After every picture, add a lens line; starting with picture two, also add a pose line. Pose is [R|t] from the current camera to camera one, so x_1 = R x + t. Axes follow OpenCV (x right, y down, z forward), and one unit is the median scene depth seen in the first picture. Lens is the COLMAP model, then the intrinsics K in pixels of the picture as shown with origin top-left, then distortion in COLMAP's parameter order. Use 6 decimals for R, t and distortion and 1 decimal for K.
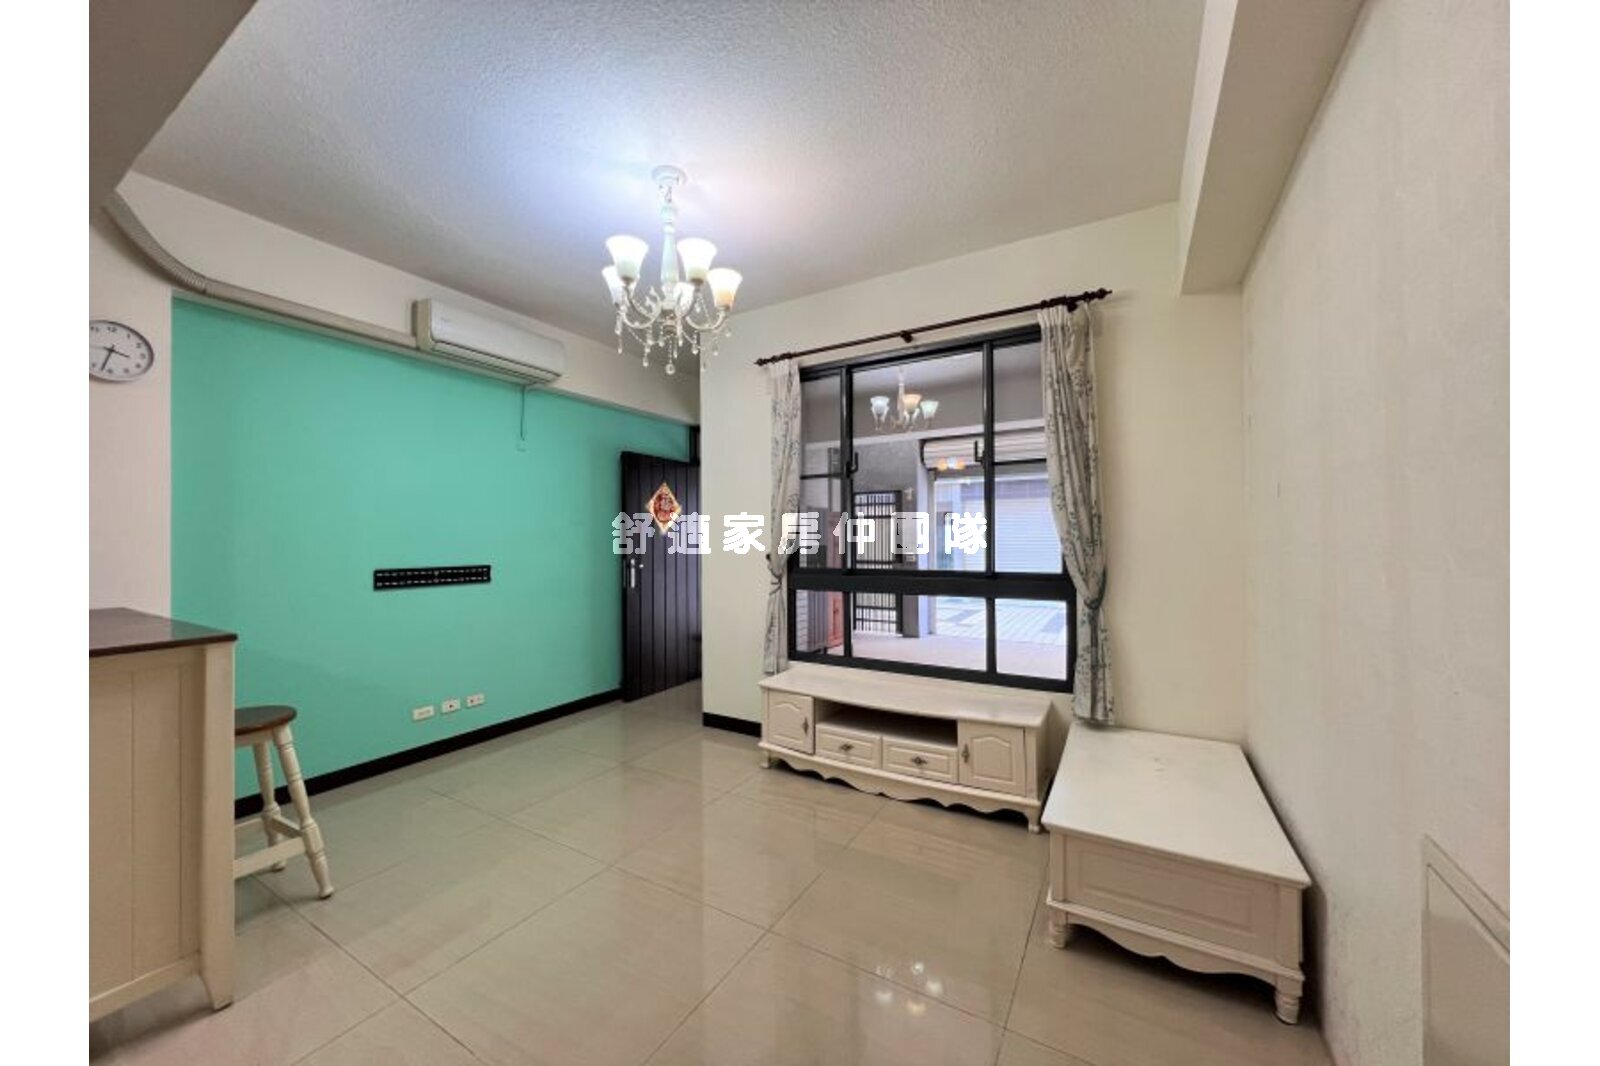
lens RADIAL K [[567.0, 0, 801.4], [0, 567.0, 536.9], [0, 0, 1]] dist [0.000418, 0.000075]
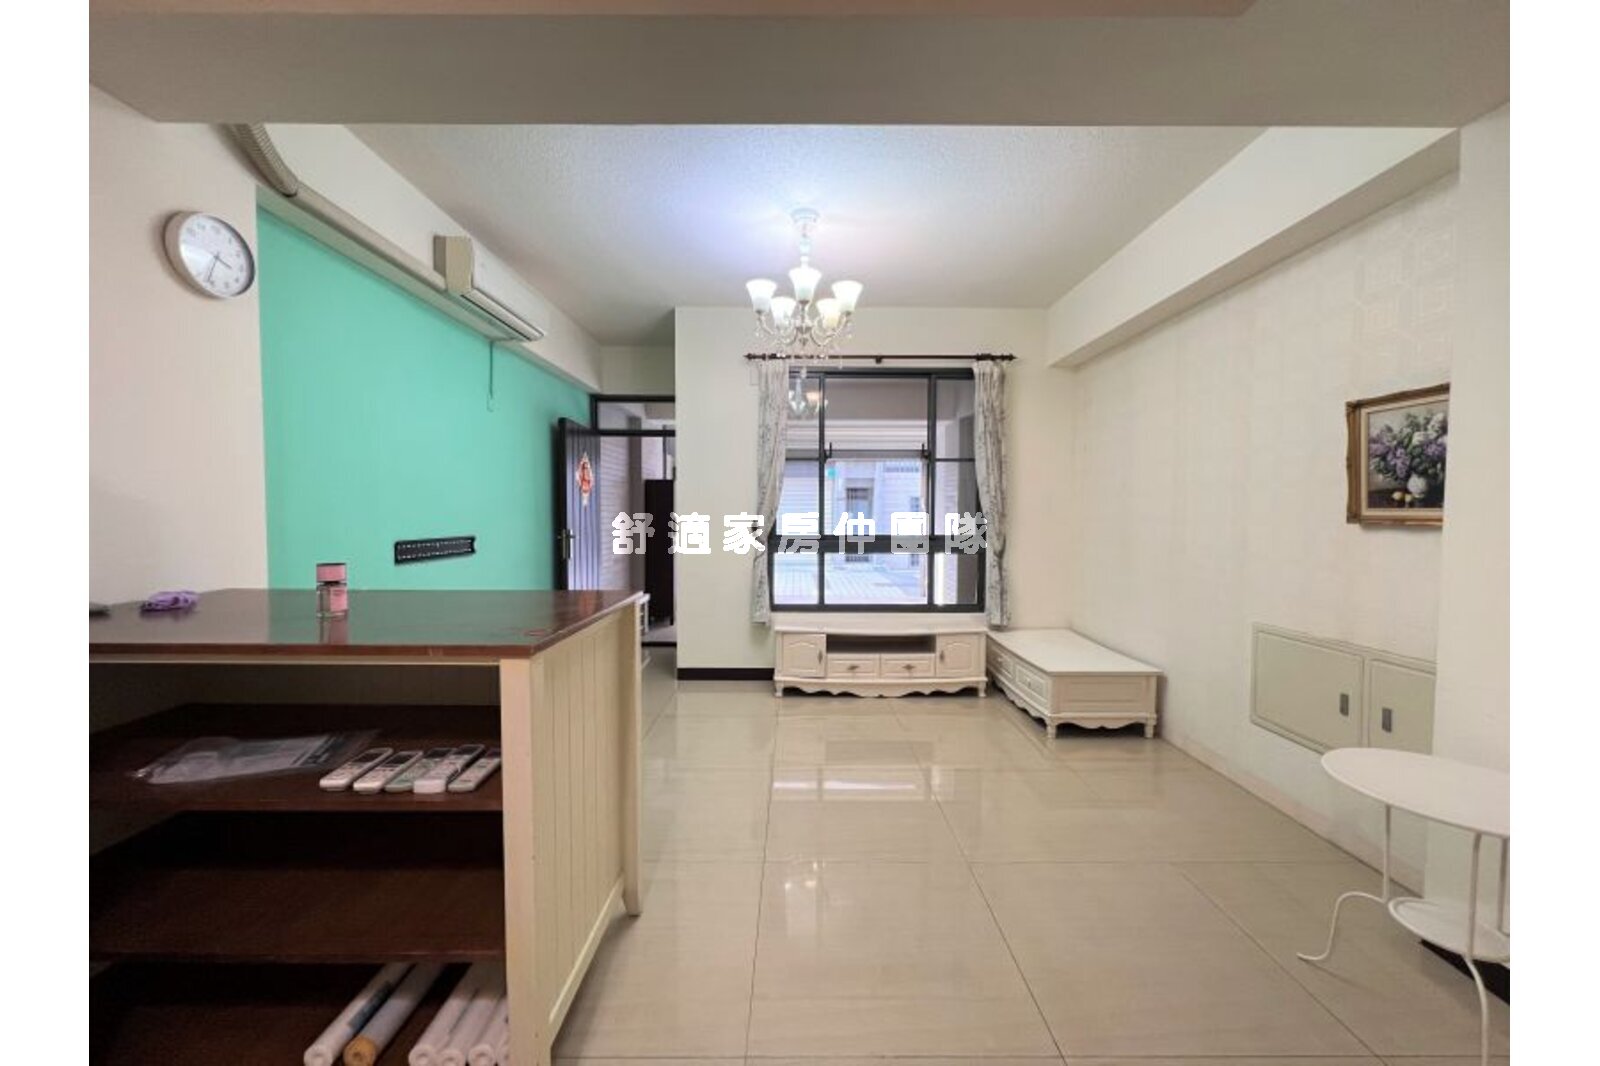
lens RADIAL K [[567.0, 0, 798.7], [0, 567.0, 539.3], [0, 0, 1]] dist [0.000418, 0.000075]
pose [[0.859005, -0.014213, 0.511770, -0.758247], [-0.011871, 0.998793, 0.047665, 0.007070], [-0.511830, -0.047020, 0.857799, -0.071043]]
